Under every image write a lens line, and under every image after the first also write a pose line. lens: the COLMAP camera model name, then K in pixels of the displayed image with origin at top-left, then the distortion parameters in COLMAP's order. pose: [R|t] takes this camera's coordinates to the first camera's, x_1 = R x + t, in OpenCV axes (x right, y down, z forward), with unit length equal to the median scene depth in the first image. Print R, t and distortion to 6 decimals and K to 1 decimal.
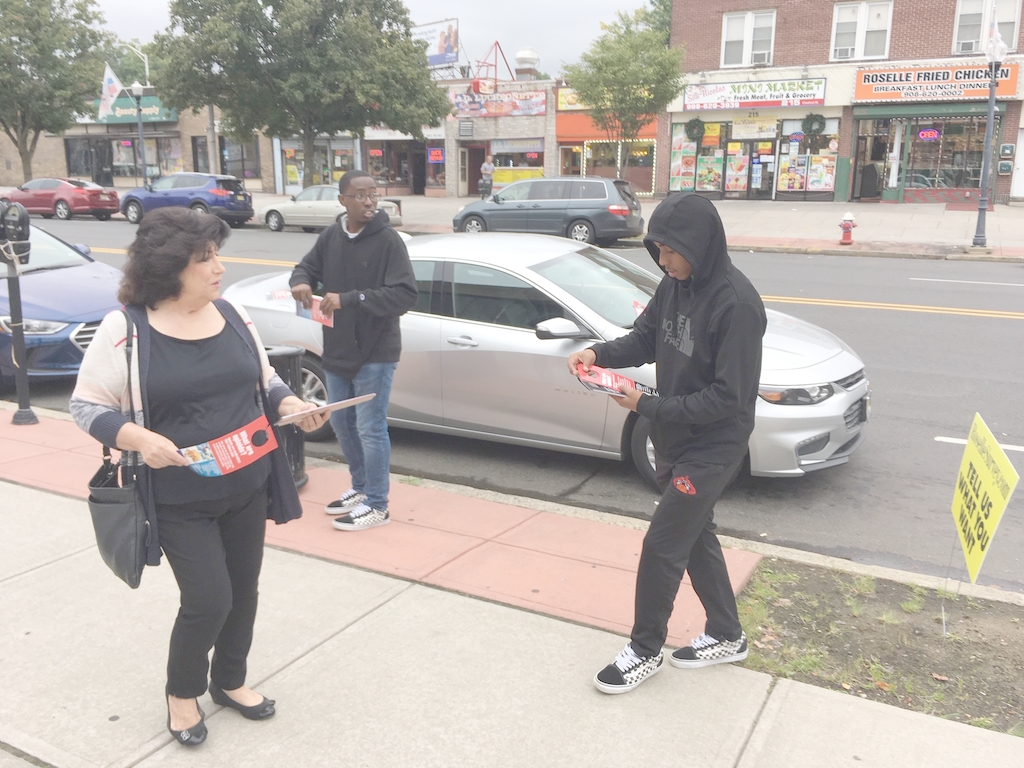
lens RADIAL K [[877.4, 0, 512.0], [0, 877.4, 384.0], [0, 0, 1]] dist [0.070393, -0.120534]
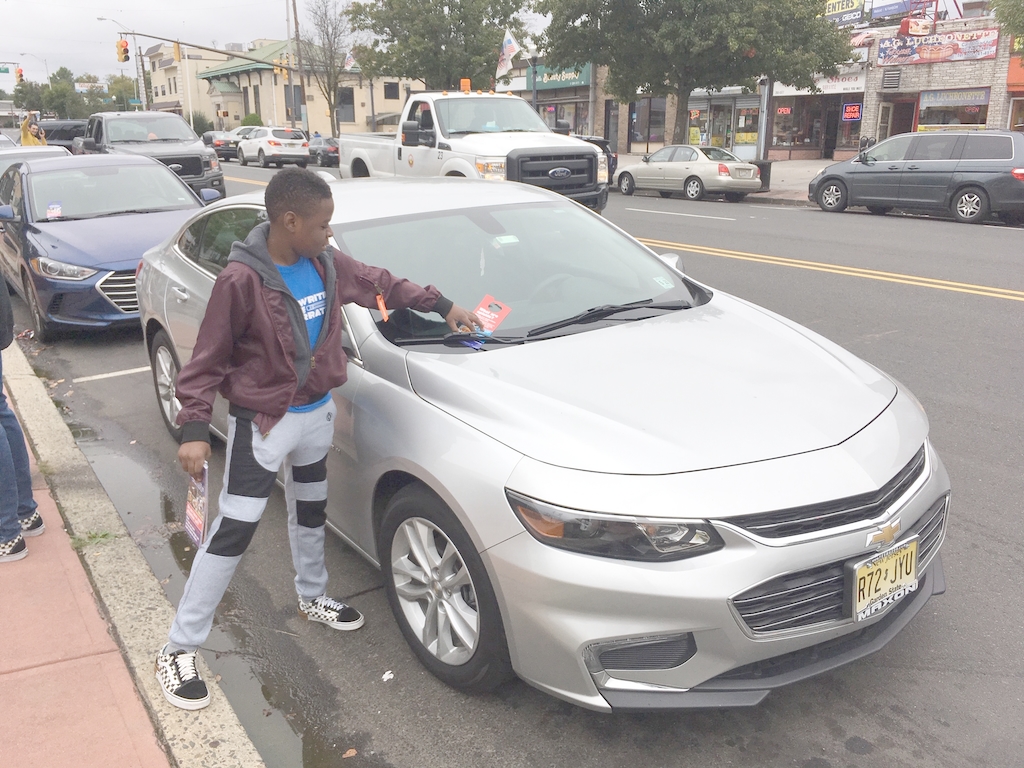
lens RADIAL K [[877.4, 0, 512.0], [0, 877.4, 384.0], [0, 0, 1]] dist [0.070393, -0.120534]
pose [[0.870192, 0.130083, -0.475230, 0.075835], [-0.114649, 0.991503, 0.061467, -0.013290], [0.479188, 0.000997, 0.877712, 0.092520]]
